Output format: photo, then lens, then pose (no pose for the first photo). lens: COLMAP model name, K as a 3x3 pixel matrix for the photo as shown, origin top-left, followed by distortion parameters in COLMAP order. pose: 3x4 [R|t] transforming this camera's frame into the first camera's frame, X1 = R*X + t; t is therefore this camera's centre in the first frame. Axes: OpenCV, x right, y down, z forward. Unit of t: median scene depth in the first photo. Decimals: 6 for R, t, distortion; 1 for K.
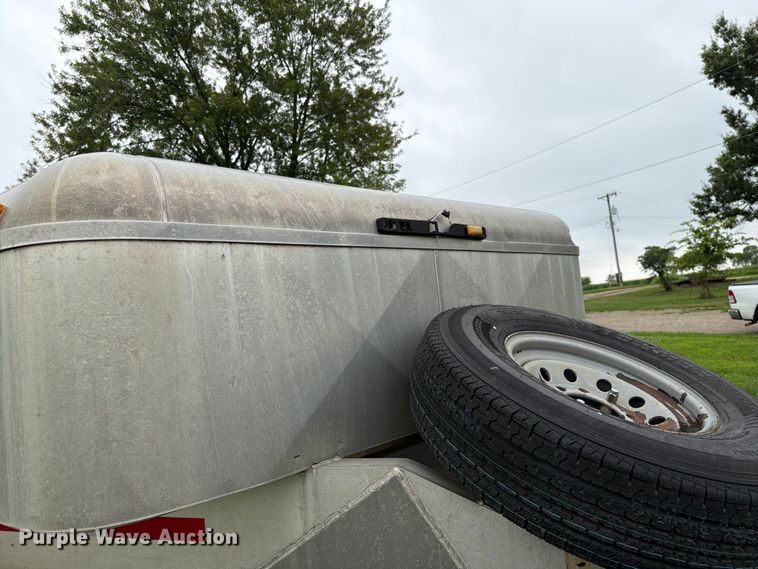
lens RADIAL K [[529.5, 0, 379.0], [0, 529.5, 284.5], [0, 0, 1]] dist [0.040749, -0.071143]
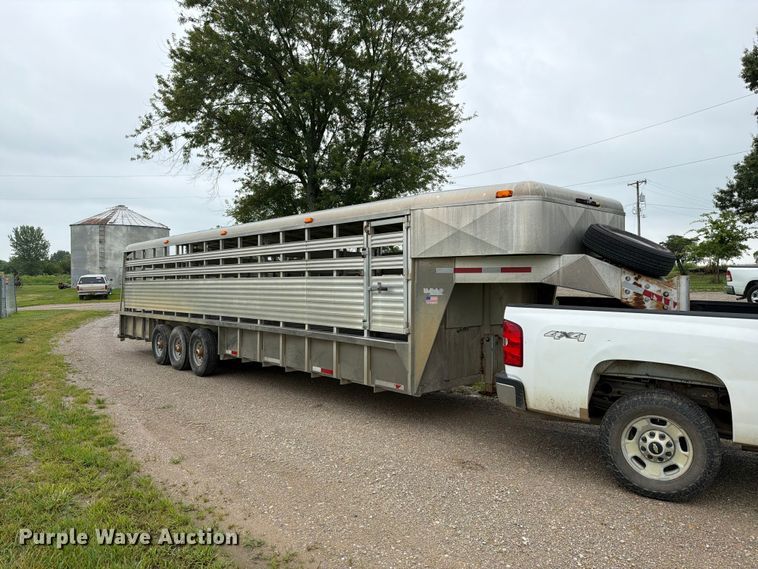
lens RADIAL K [[515.6, 0, 381.1], [0, 515.6, 286.9], [0, 0, 1]] dist [0.006044, -0.019139]
pose [[0.995476, 0.088498, -0.034592, -0.062014], [-0.085794, 0.993628, 0.073094, 0.018242], [0.040840, -0.069796, 0.996725, -0.142466]]
